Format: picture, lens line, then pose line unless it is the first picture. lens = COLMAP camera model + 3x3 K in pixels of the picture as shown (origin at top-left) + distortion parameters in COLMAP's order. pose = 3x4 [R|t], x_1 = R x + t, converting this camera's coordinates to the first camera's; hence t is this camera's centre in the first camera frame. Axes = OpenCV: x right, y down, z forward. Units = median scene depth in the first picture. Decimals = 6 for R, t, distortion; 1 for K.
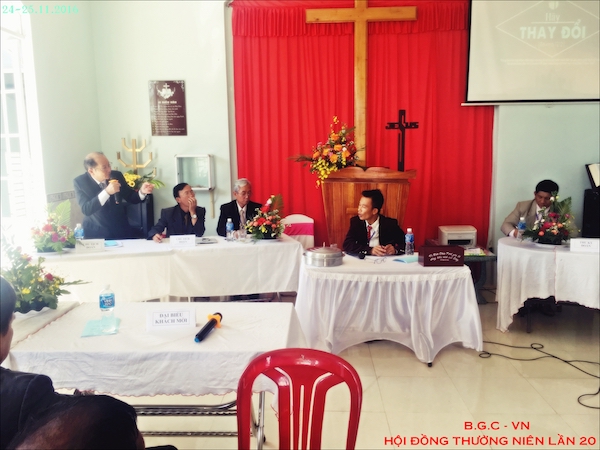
lens RADIAL K [[505.1, 0, 300.0], [0, 505.1, 225.0], [0, 0, 1]] dist [0.078108, -0.111834]
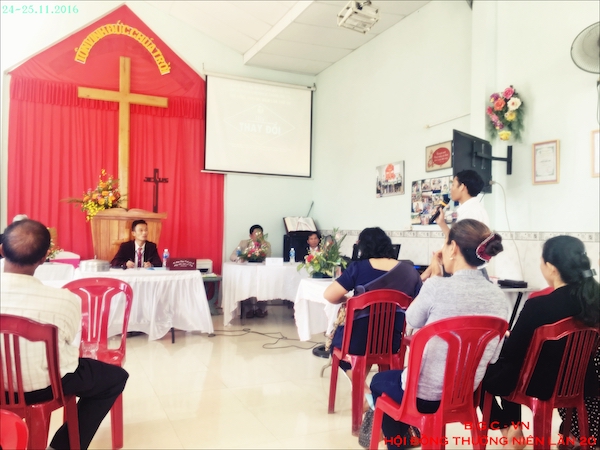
lens RADIAL K [[505.1, 0, 300.0], [0, 505.1, 225.0], [0, 0, 1]] dist [0.078108, -0.111834]
pose [[0.895494, 0.032852, 0.443859, -0.048158], [0.033674, 0.989413, -0.141167, 0.112796], [-0.443797, 0.141361, 0.884907, -0.315386]]
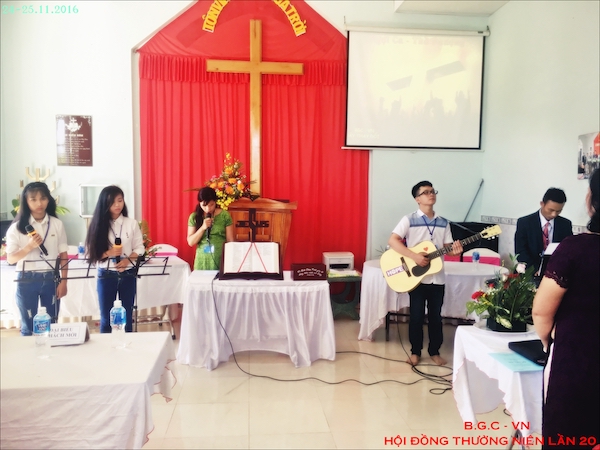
lens RADIAL K [[505.1, 0, 300.0], [0, 505.1, 225.0], [0, 0, 1]] dist [0.078108, -0.111834]
pose [[0.989167, 0.012407, 0.146270, 0.056072], [-0.001770, 0.997357, -0.072630, 0.024647], [-0.146784, 0.071585, 0.986575, -0.118864]]
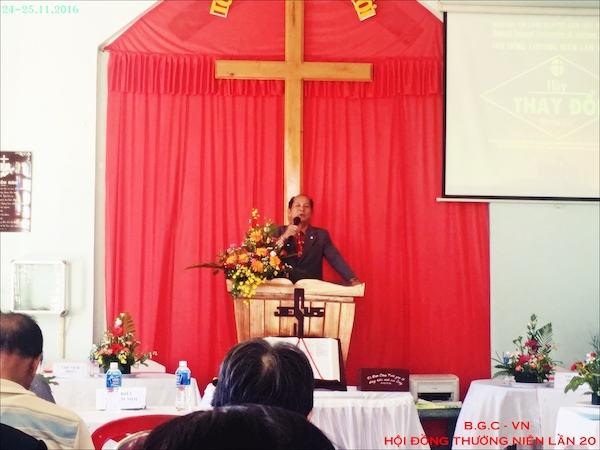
lens RADIAL K [[1317.5, 0, 300.0], [0, 1317.5, 225.0], [0, 0, 1]] dist [0.048669, 0.205406]
pose [[0.994536, 0.027828, 0.100622, -0.049788], [-0.006980, 0.979389, -0.201865, 0.164954], [-0.104165, 0.200059, 0.974231, -0.737776]]
